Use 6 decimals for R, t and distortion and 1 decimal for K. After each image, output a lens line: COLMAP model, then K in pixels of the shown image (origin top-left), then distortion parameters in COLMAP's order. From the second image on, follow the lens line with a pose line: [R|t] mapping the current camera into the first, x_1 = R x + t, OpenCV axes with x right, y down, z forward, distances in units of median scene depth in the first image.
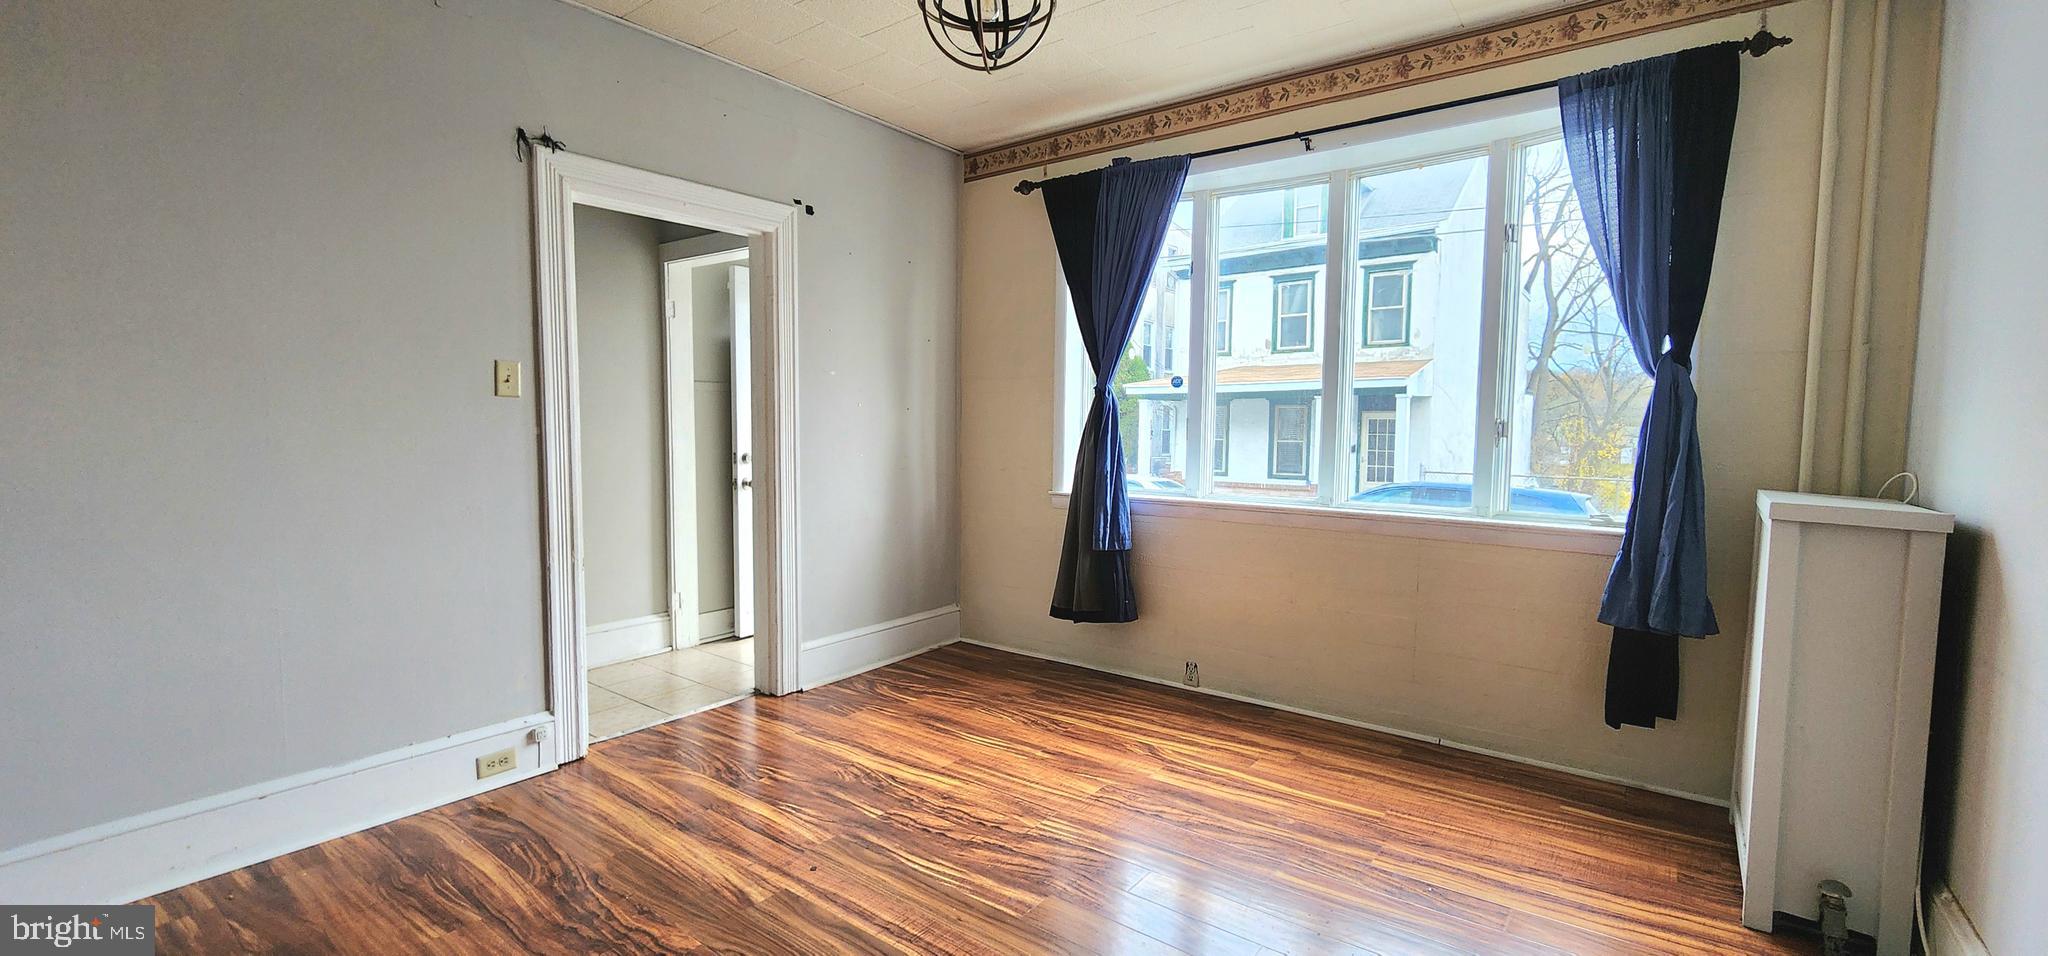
lens RADIAL K [[843.0, 0, 1027.3], [0, 843.0, 482.4], [0, 0, 1]] dist [-0.000164, 0.000046]
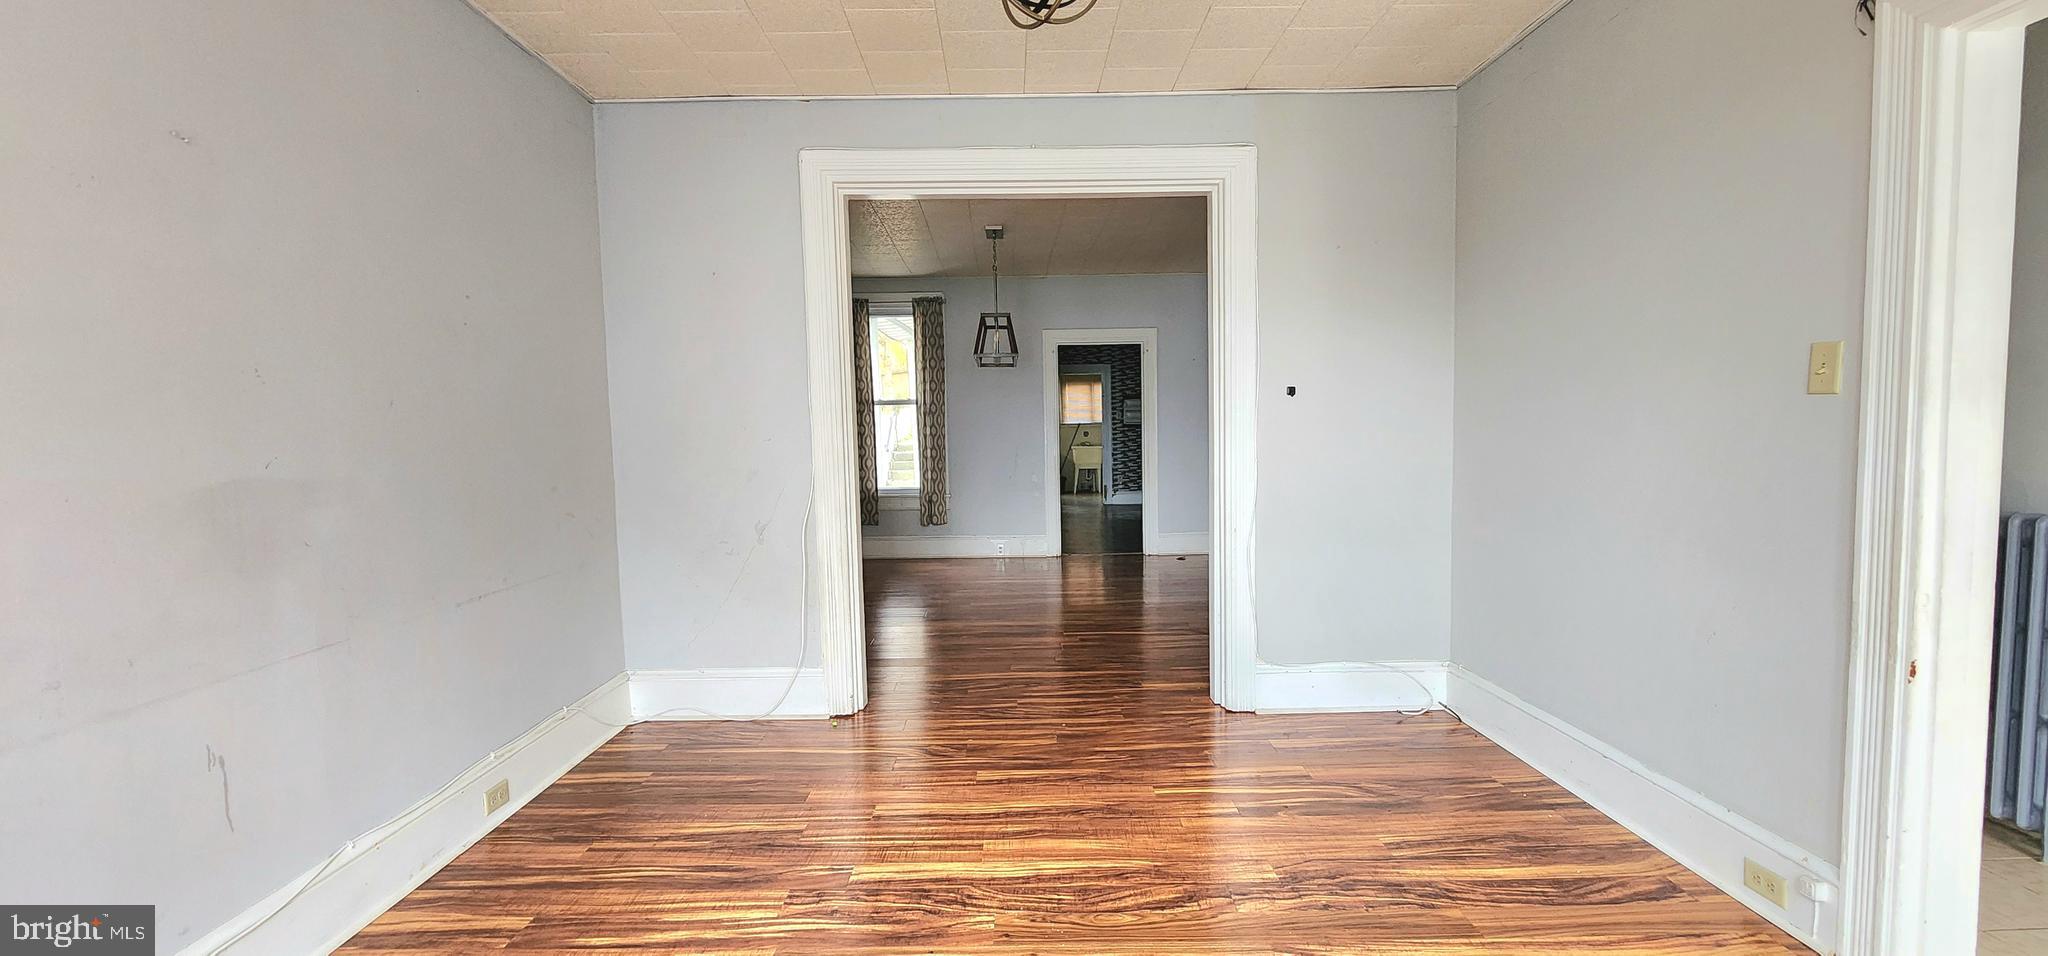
lens RADIAL K [[843.0, 0, 1020.5], [0, 843.0, 481.0], [0, 0, 1]] dist [-0.000164, 0.000046]
pose [[-0.791829, 0.048209, -0.608838, 0.420108], [-0.028661, 0.992848, 0.115891, -0.113002], [0.610070, 0.109215, -0.784784, 1.424320]]
